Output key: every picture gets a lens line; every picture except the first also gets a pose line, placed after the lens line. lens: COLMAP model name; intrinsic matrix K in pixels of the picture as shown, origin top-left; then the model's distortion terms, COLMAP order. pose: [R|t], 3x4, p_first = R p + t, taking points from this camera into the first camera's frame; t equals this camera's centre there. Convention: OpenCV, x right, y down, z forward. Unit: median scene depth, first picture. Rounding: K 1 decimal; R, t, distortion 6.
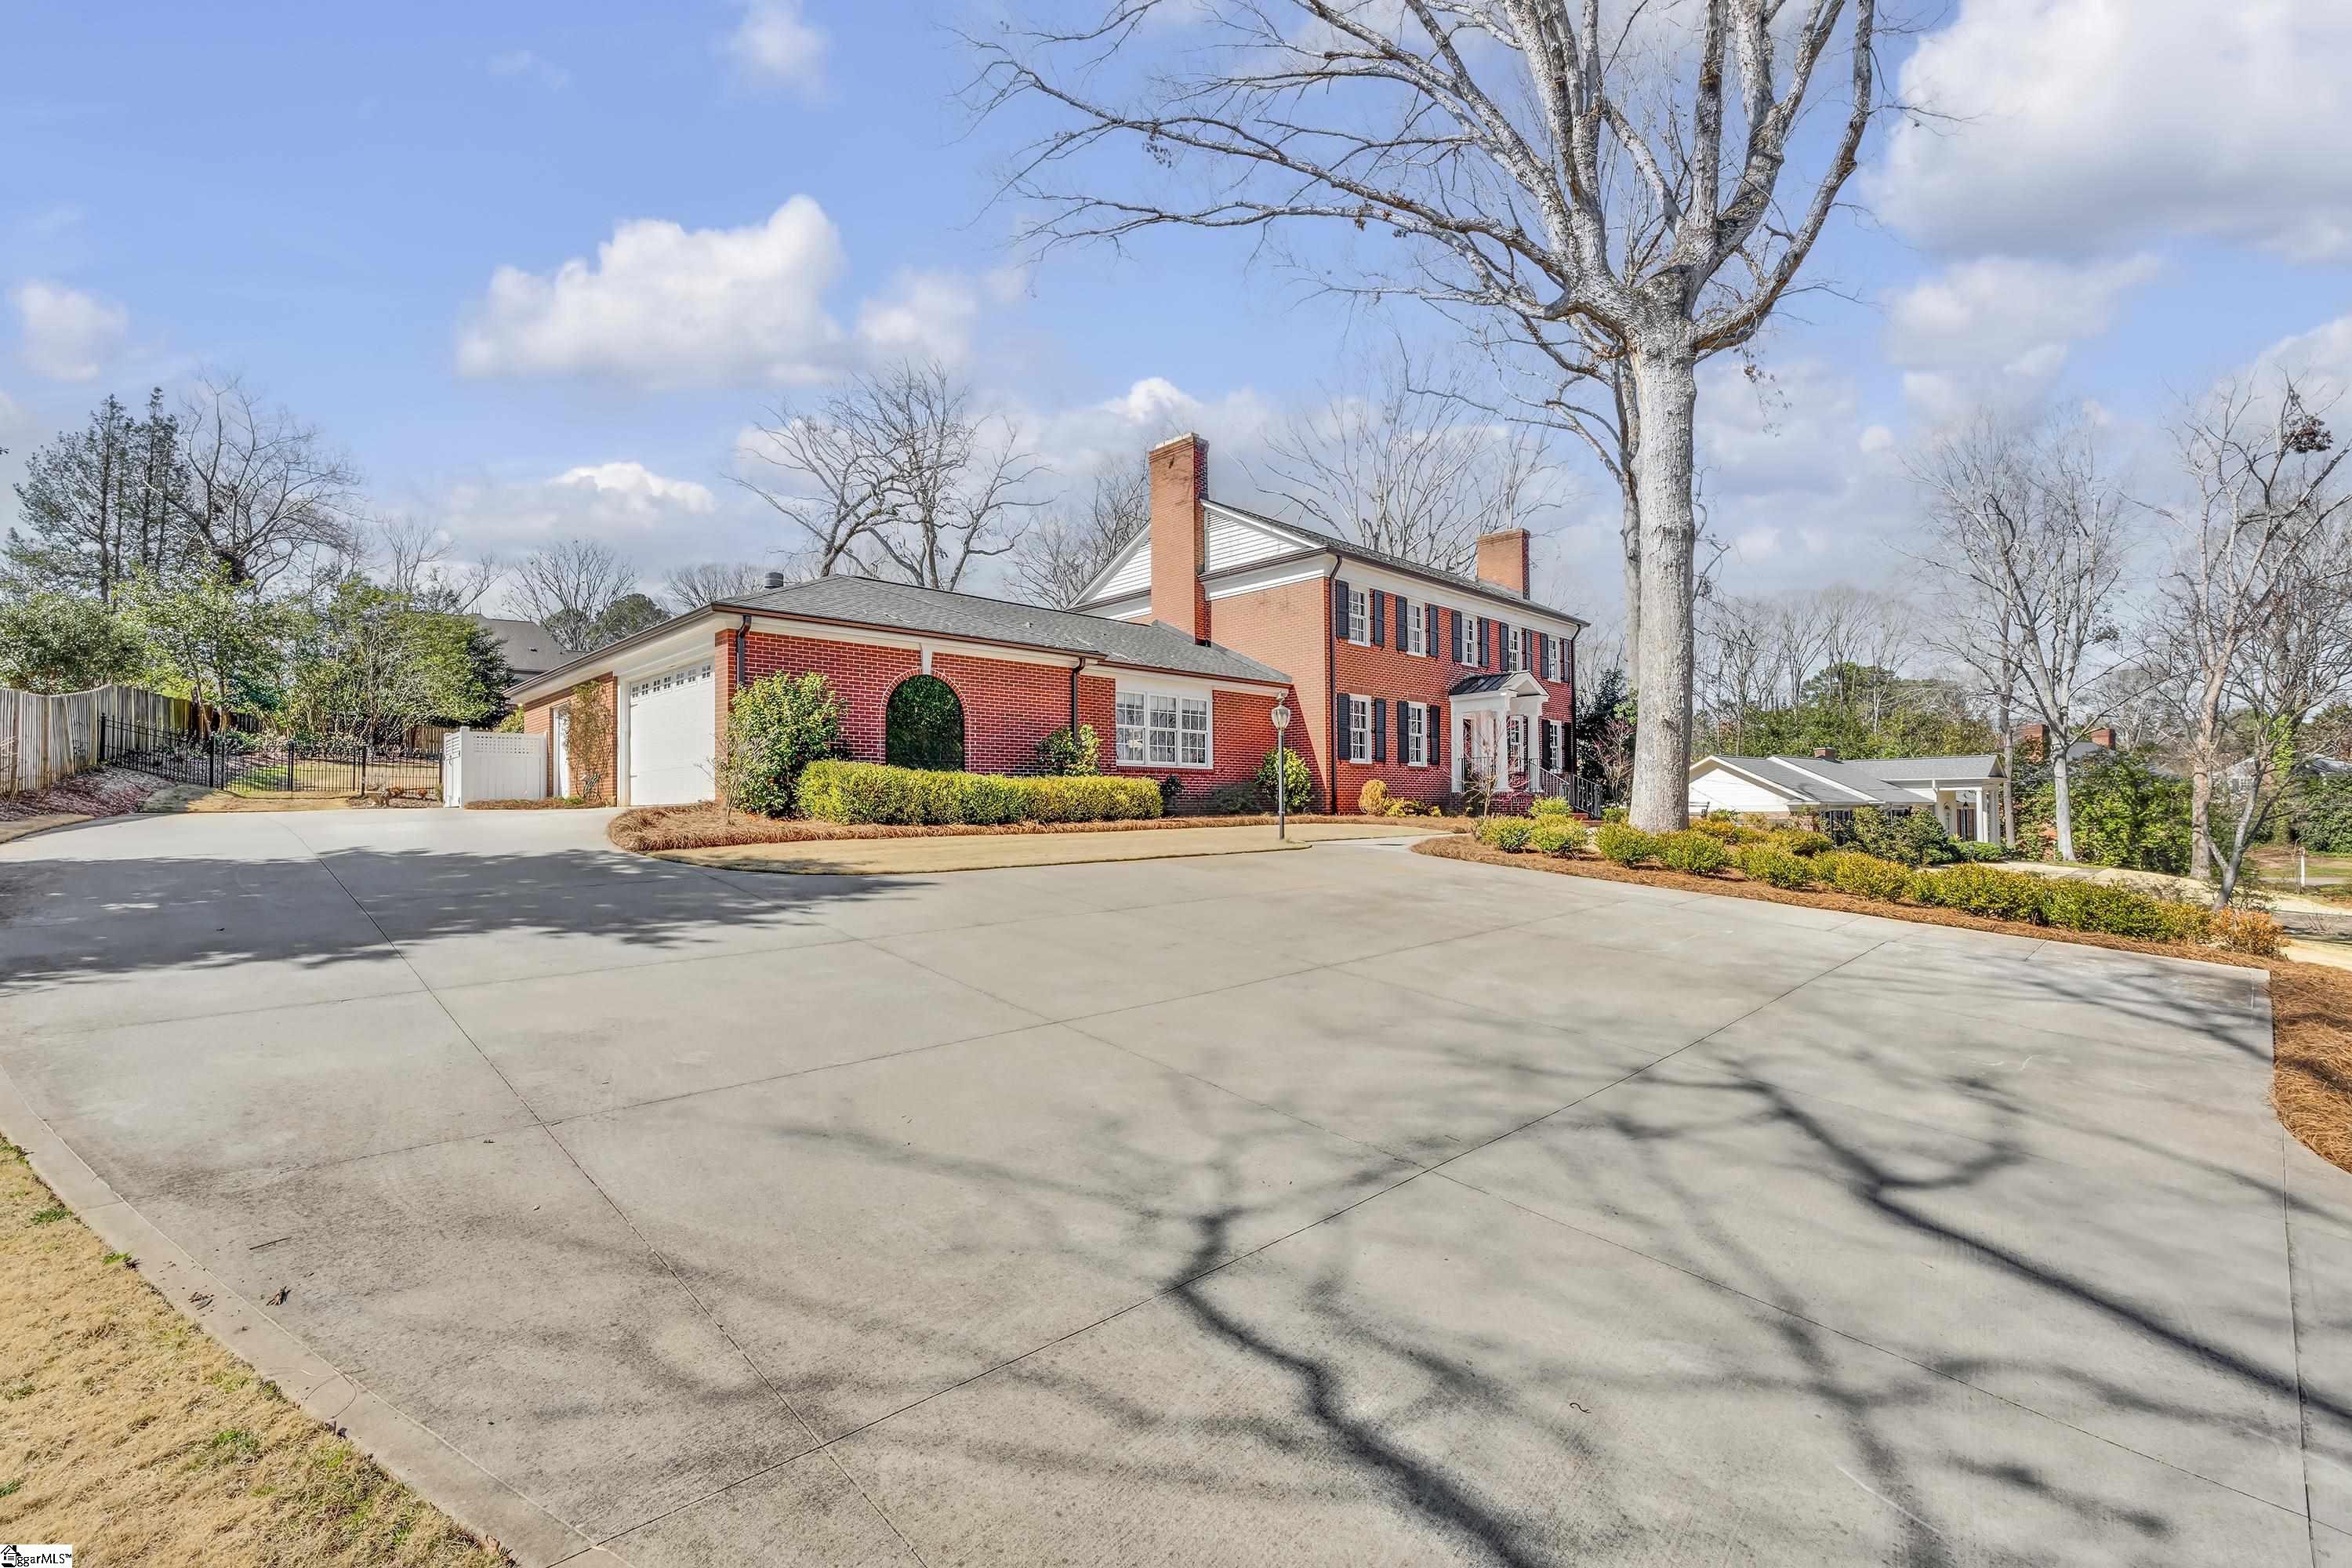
lens RADIAL K [[1010.6, 0, 1171.9], [0, 1010.6, 790.5], [0, 0, 1]] dist [-0.004972, 0.000441]
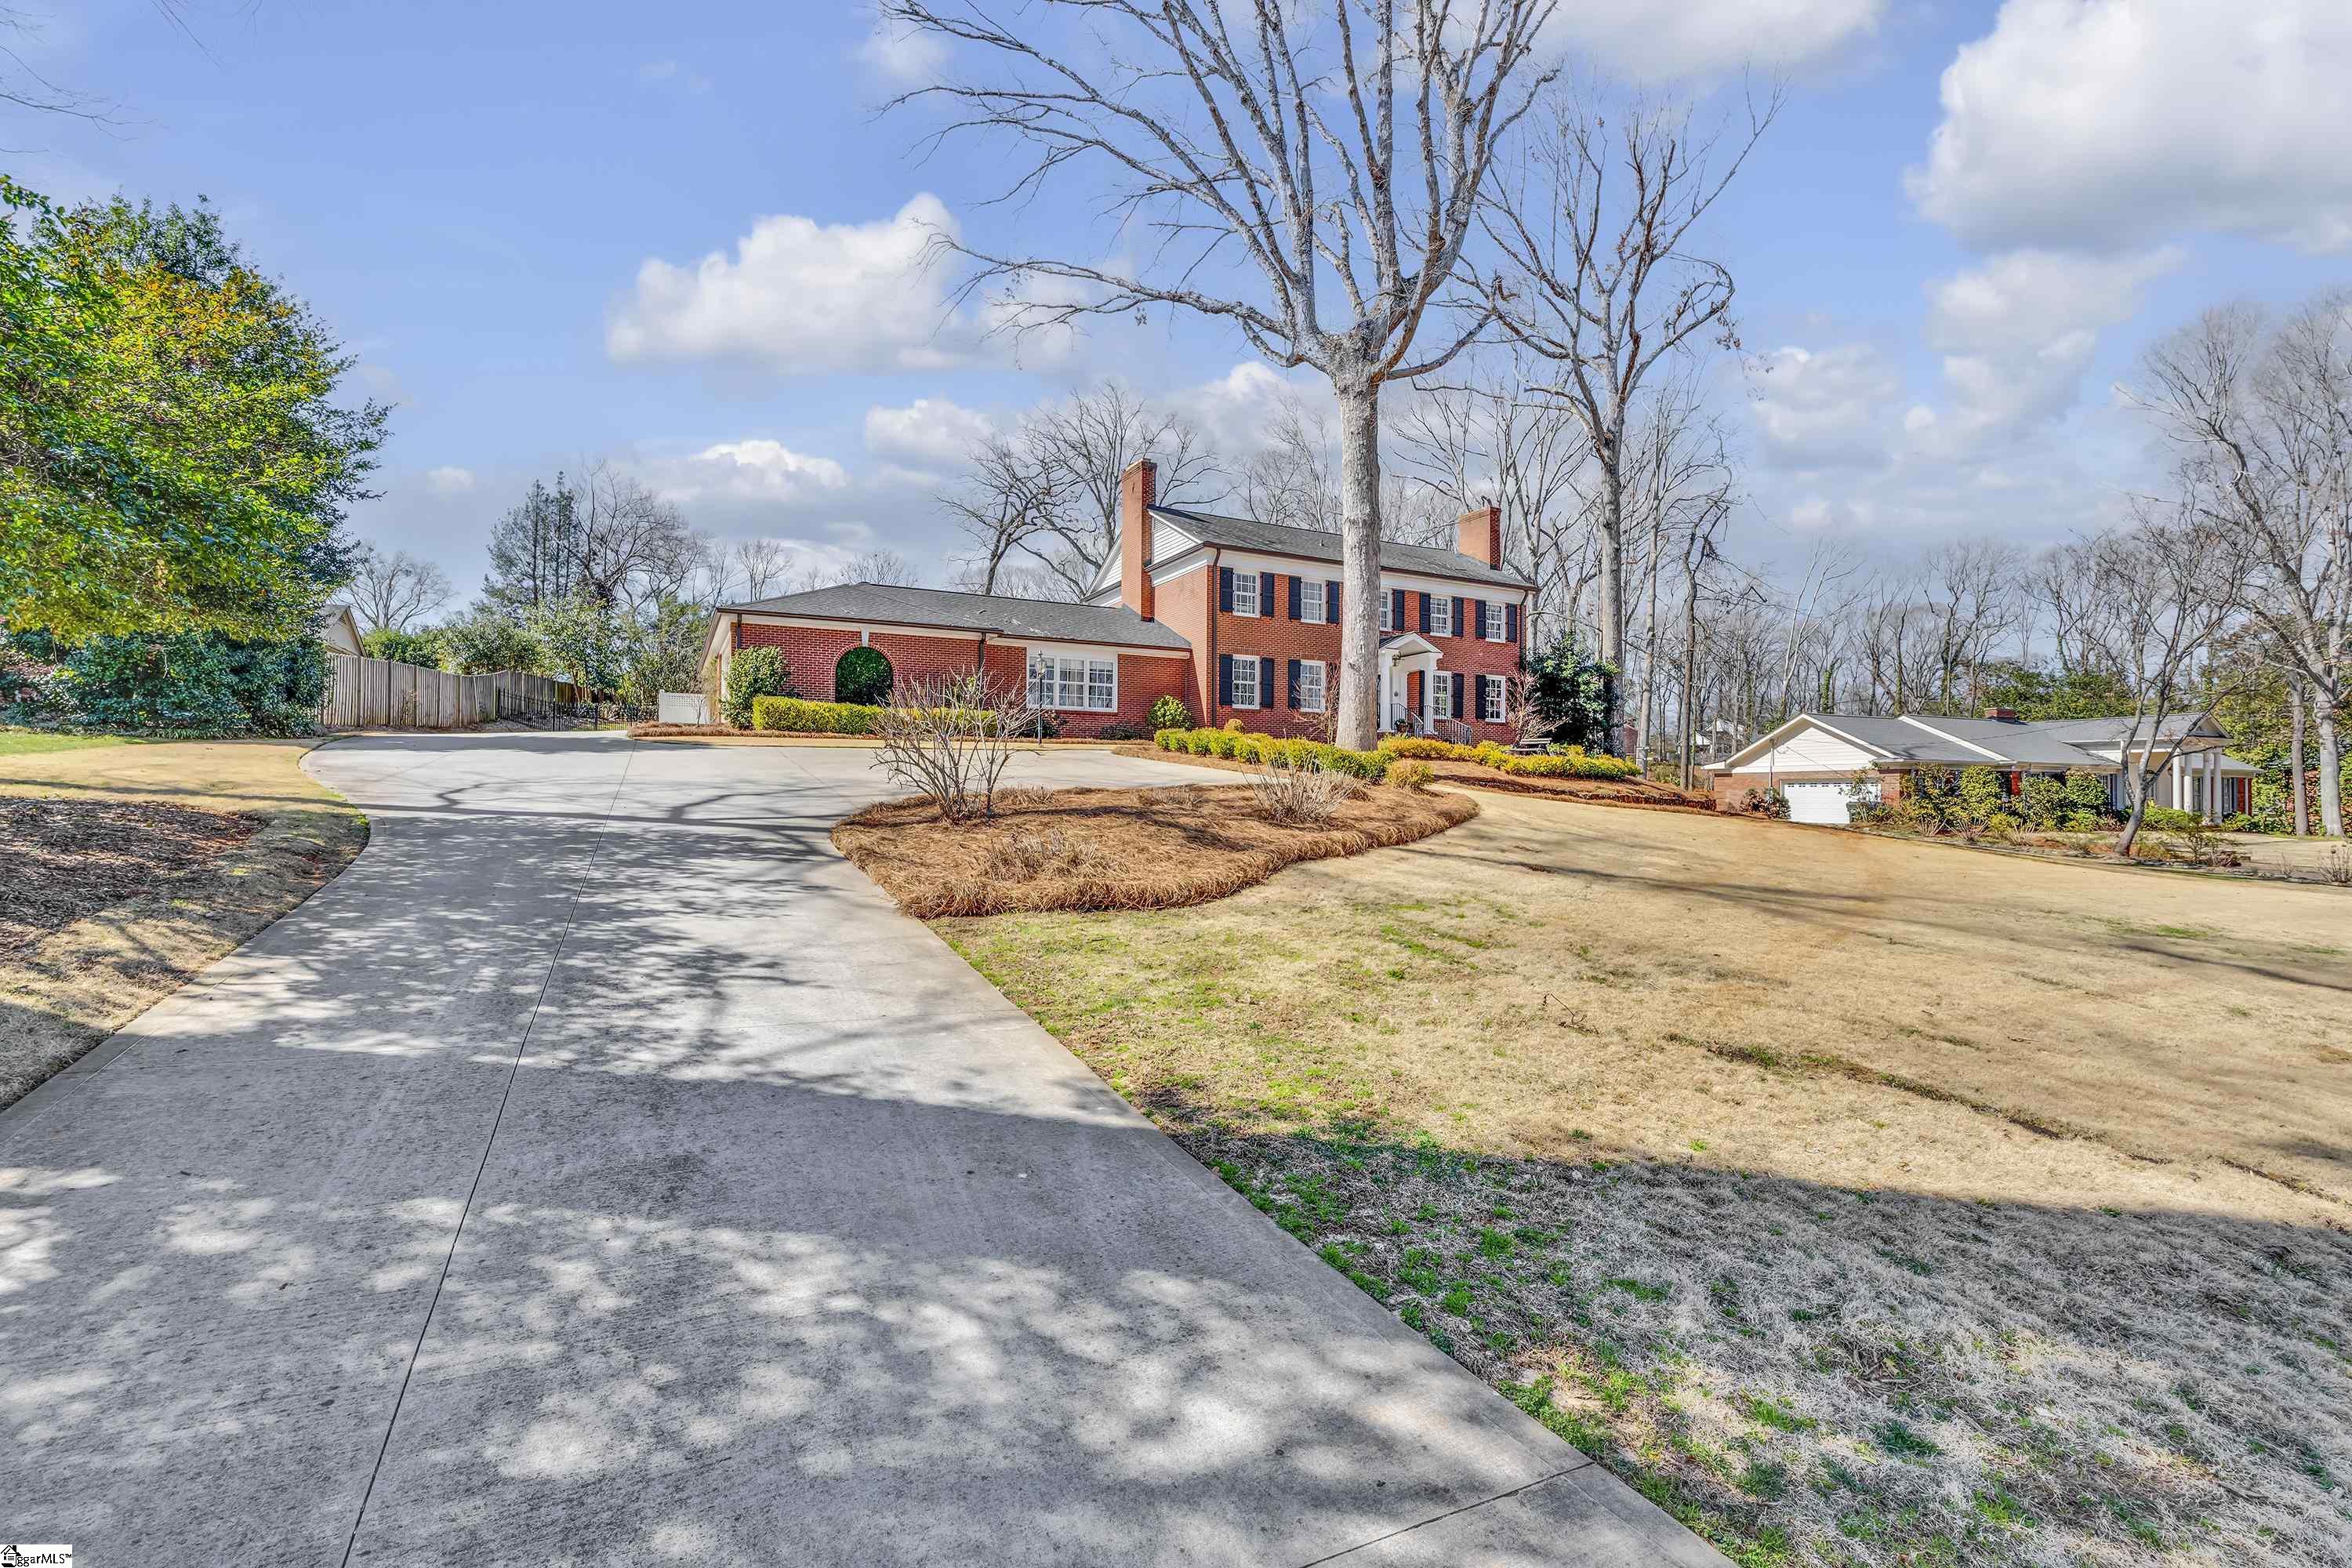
lens RADIAL K [[1010.6, 0, 1172.1], [0, 1010.6, 793.8], [0, 0, 1]] dist [-0.004972, 0.000441]
pose [[0.955896, 0.011666, -0.293474, 0.446232], [-0.006215, 0.999791, 0.019500, 0.053394], [0.293640, -0.016817, 0.955768, -0.241819]]
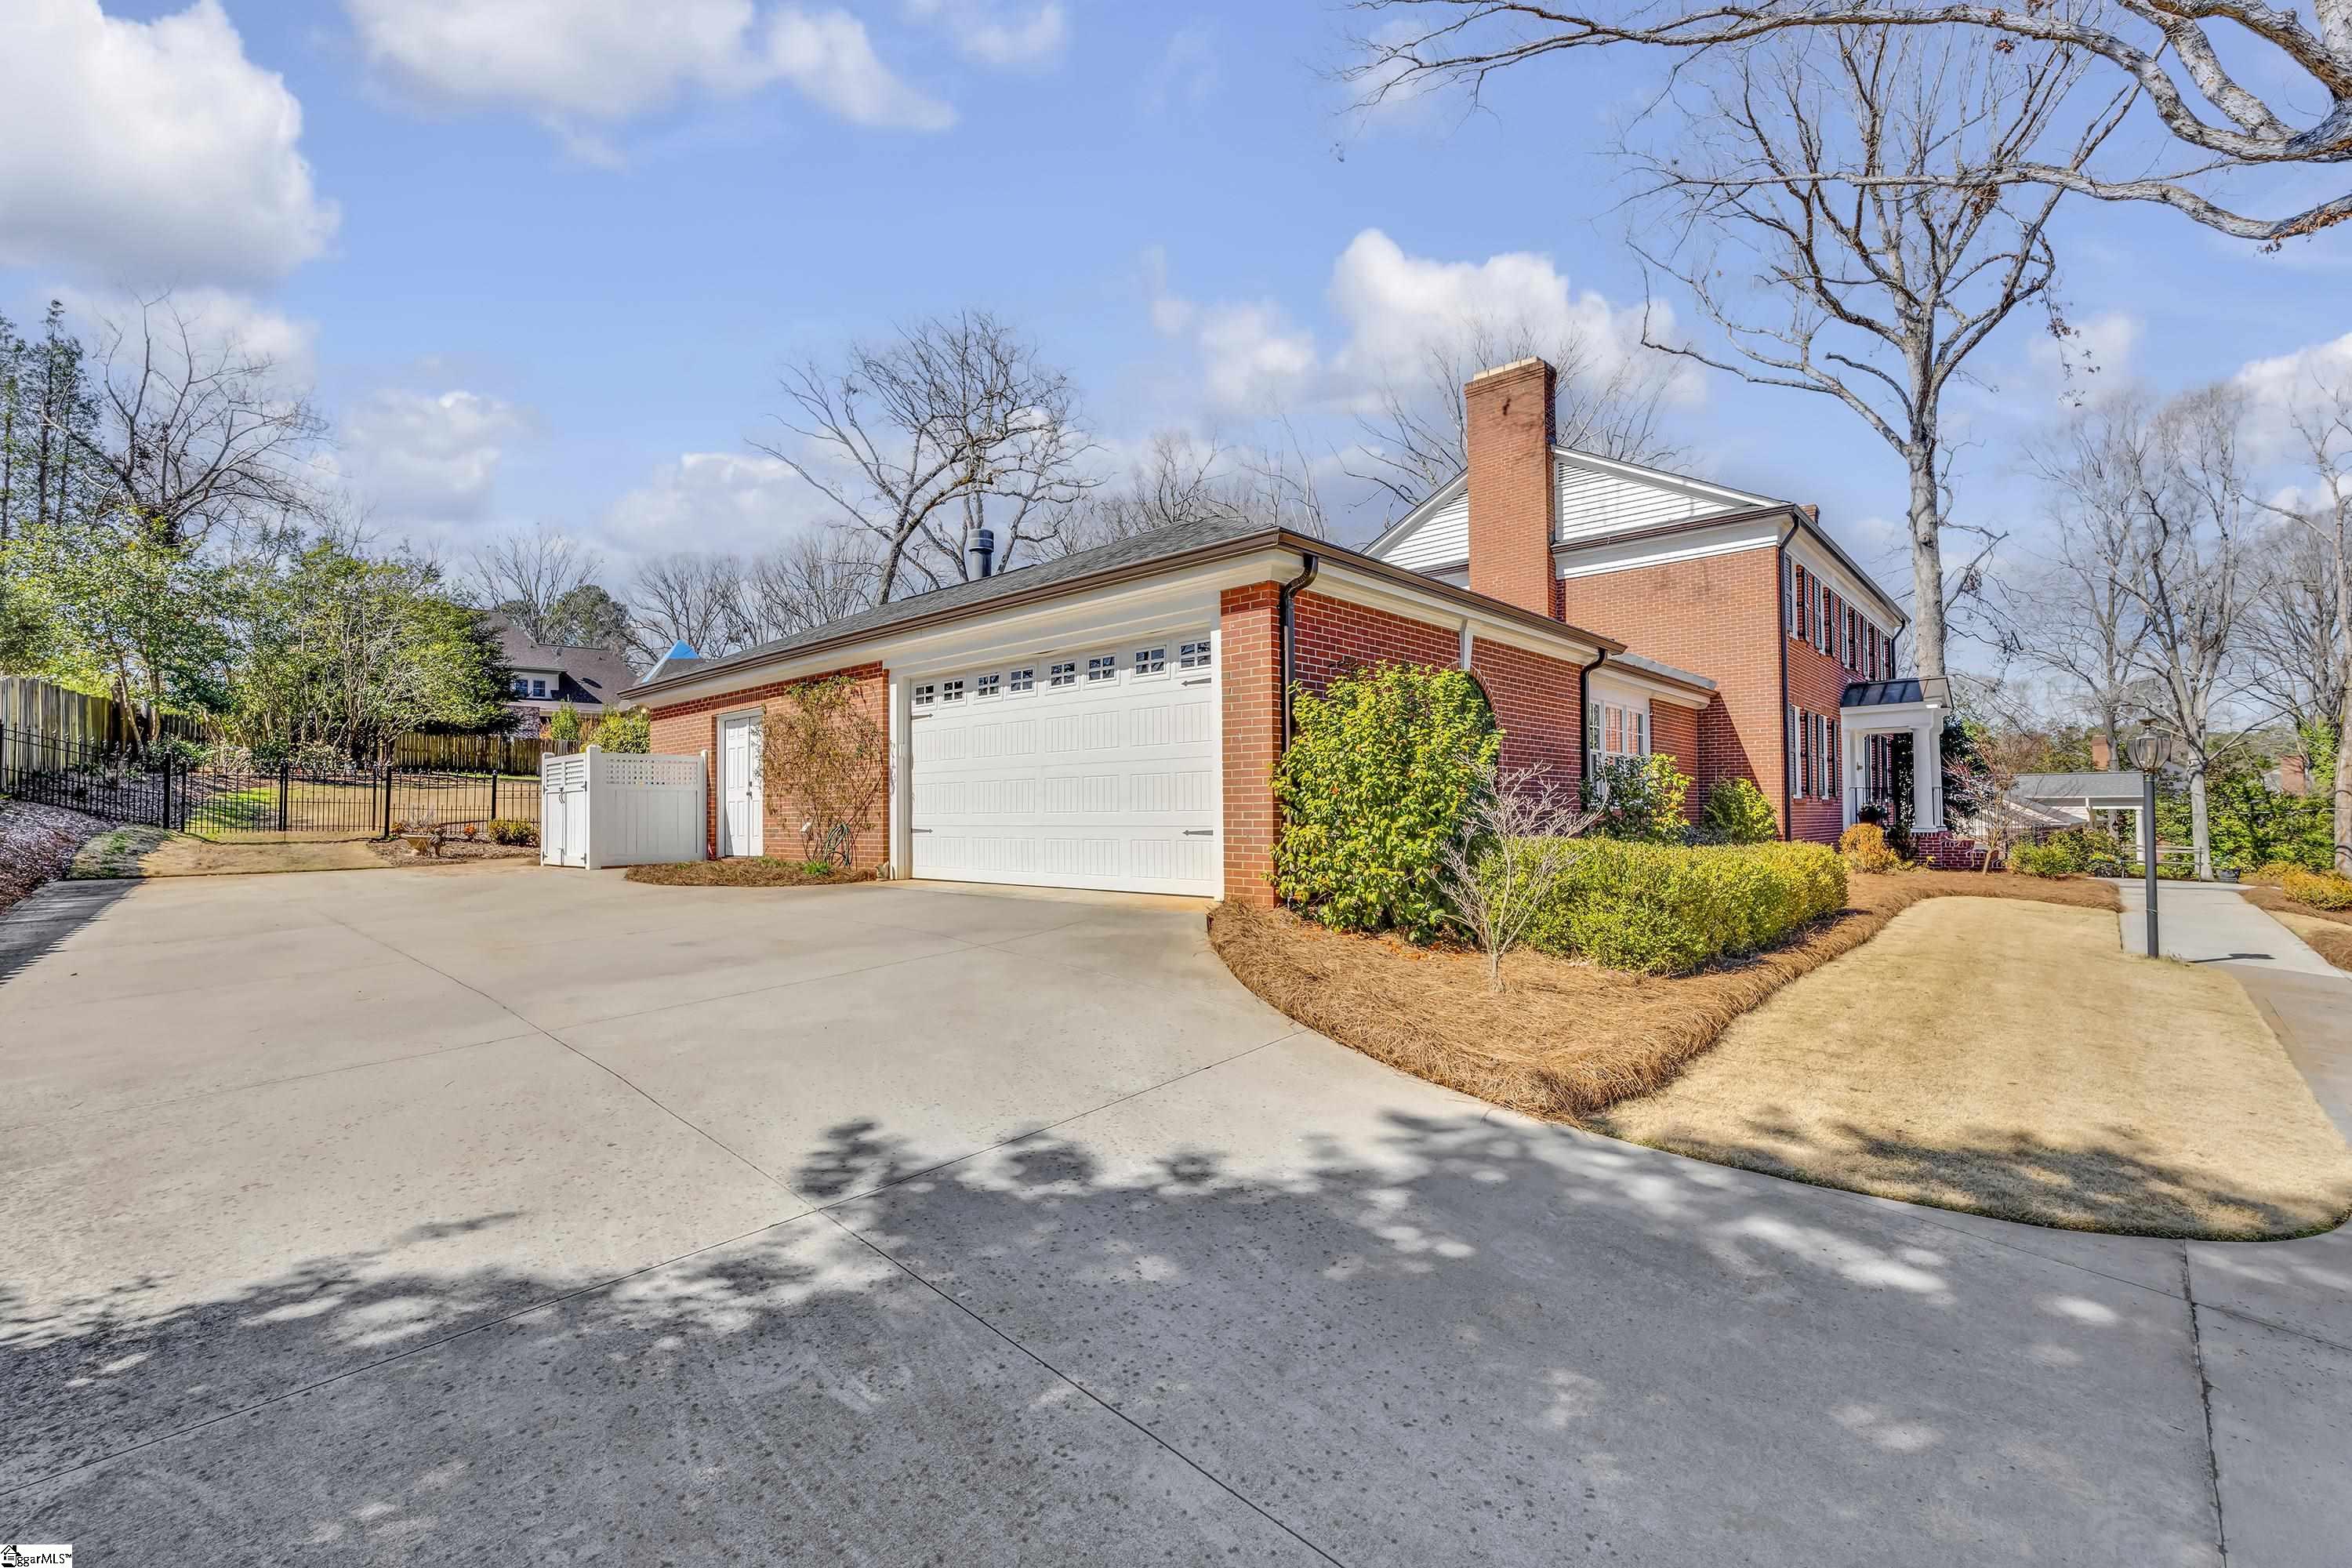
lens RADIAL K [[1010.6, 0, 1175.4], [0, 1010.6, 793.4], [0, 0, 1]] dist [-0.004972, 0.000441]
pose [[0.998168, 0.002288, 0.060455, -0.298620], [-0.002265, 0.999997, -0.000451, -0.026778], [-0.060456, 0.000313, 0.998171, 0.265197]]
